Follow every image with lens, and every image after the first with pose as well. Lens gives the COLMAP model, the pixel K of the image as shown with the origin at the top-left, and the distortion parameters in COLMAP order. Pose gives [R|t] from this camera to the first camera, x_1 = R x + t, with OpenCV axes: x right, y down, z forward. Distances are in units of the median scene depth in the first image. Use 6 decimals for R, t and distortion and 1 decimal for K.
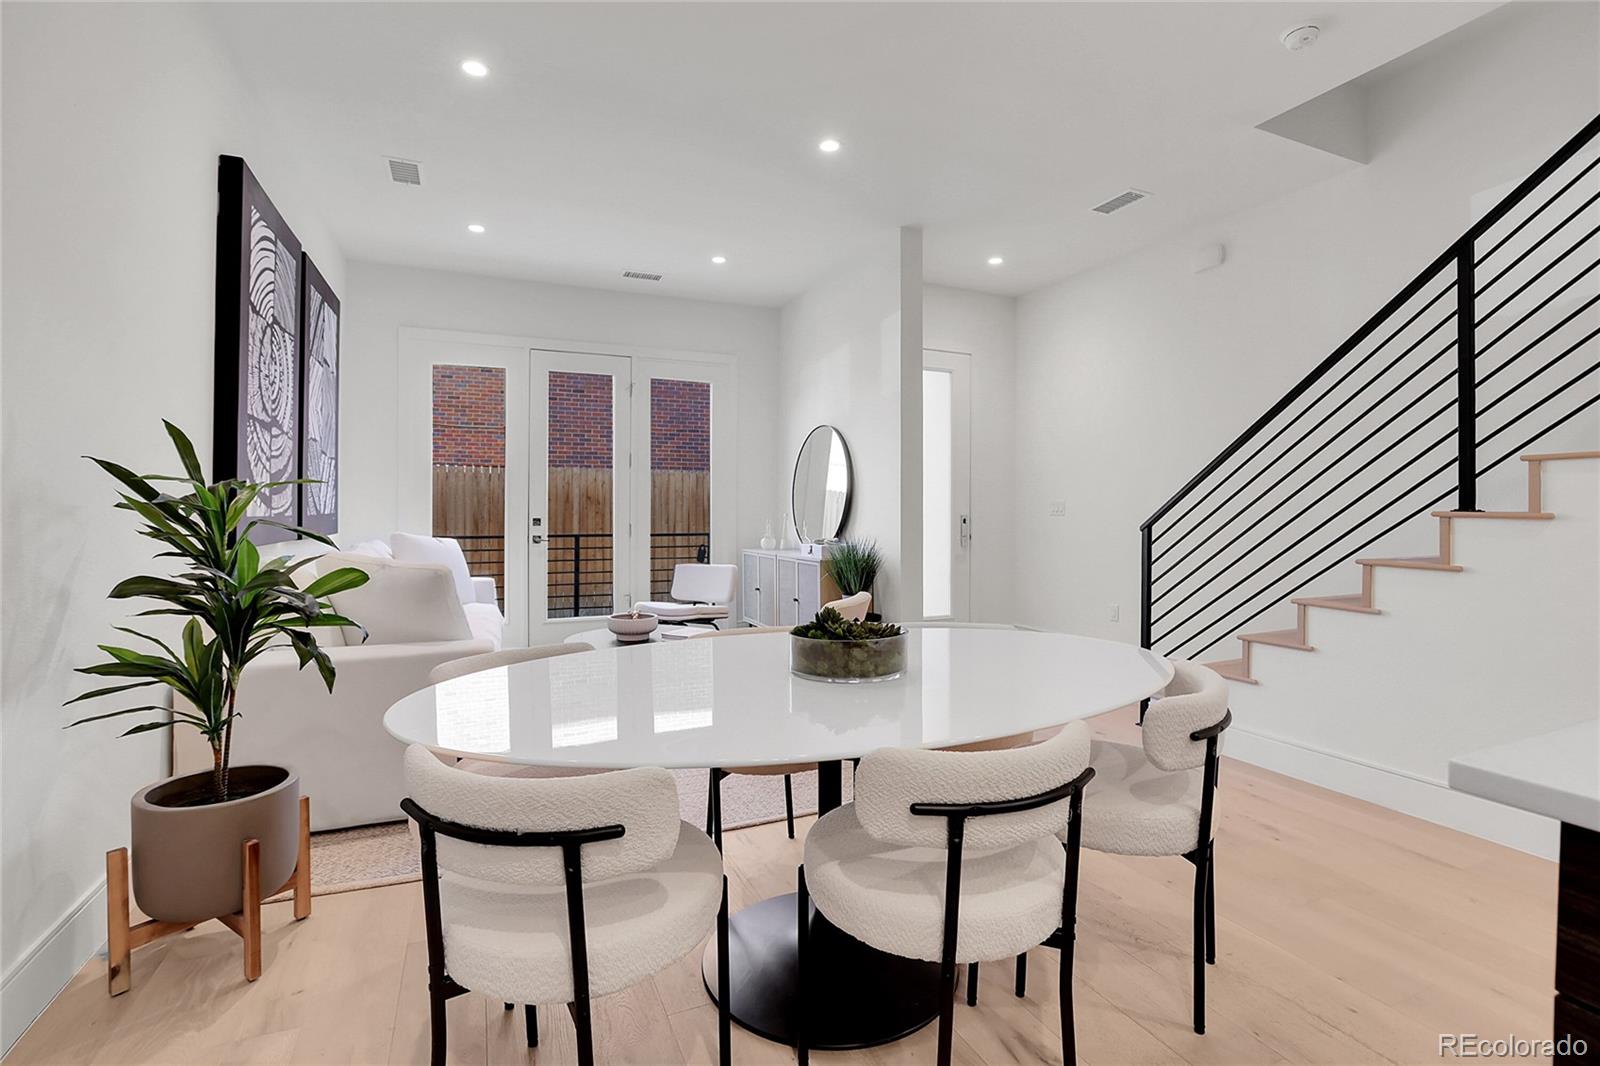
lens RADIAL K [[741.2, 0, 832.4], [0, 741.2, 515.2], [0, 0, 1]] dist [-0.029844, 0.006275]
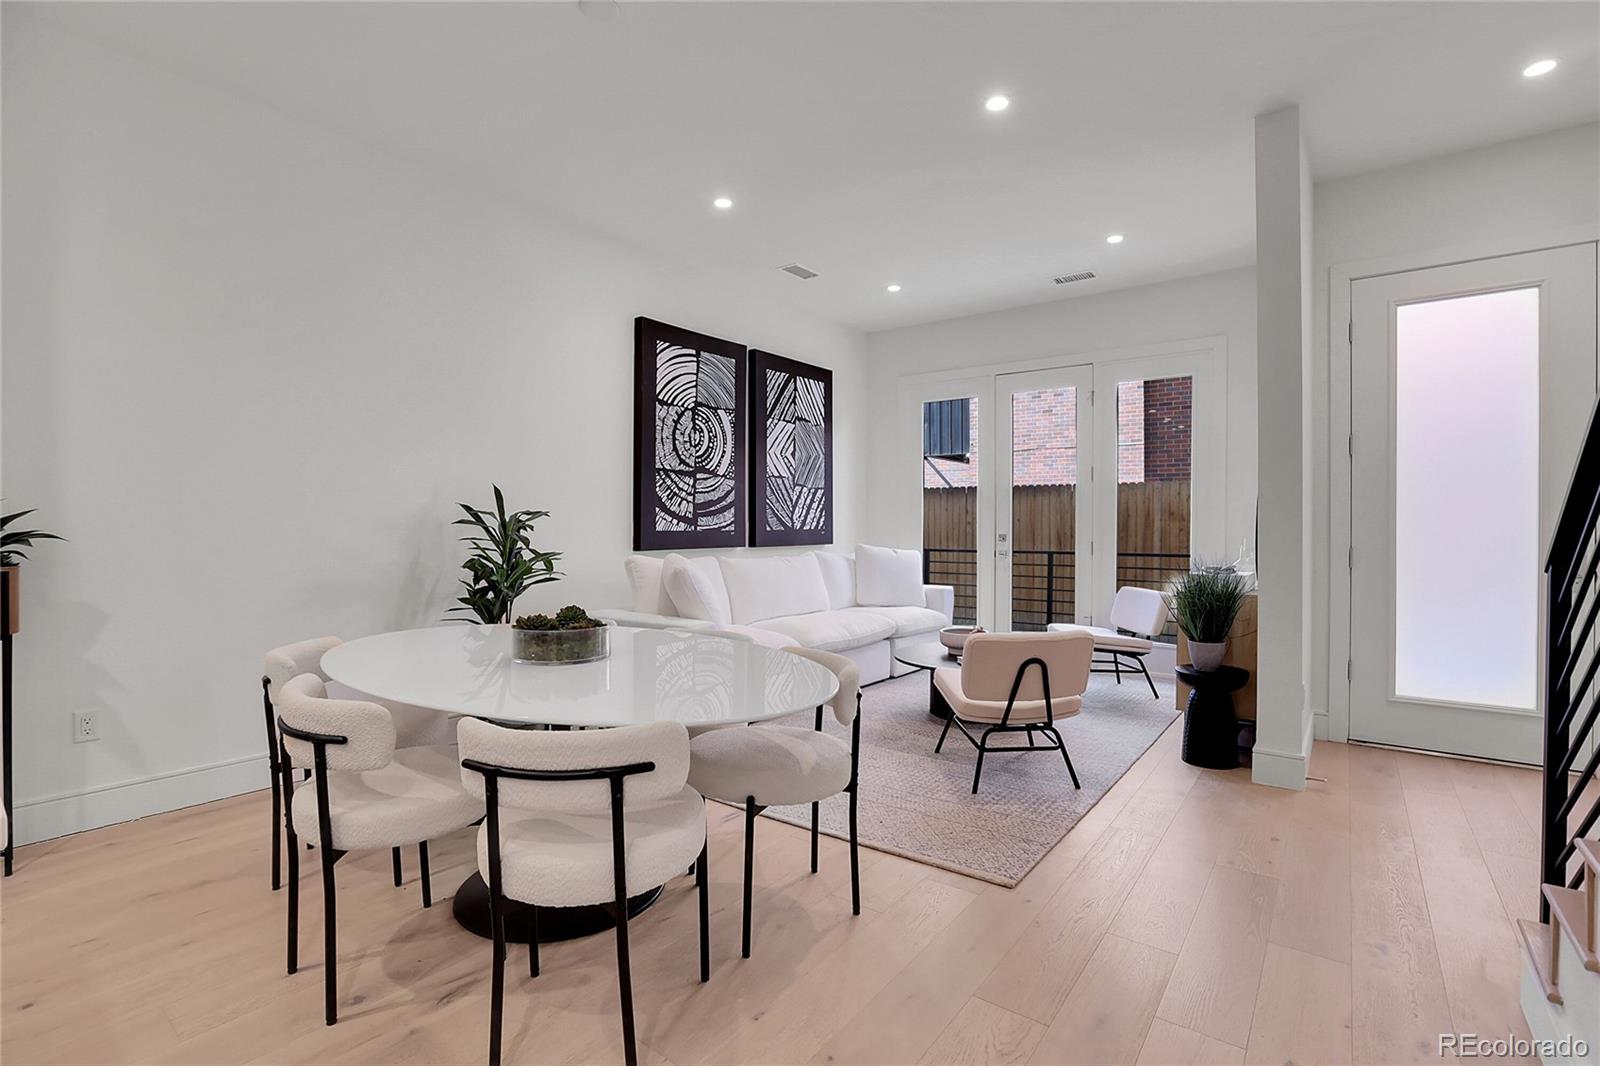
lens RADIAL K [[741.2, 0, 797.0], [0, 741.2, 527.7], [0, 0, 1]] dist [-0.029844, 0.006275]
pose [[0.477035, -0.000912, -0.878884, 0.481278], [-0.005130, 0.999980, -0.003822, -0.000218], [0.878869, 0.006332, 0.477021, 0.290775]]
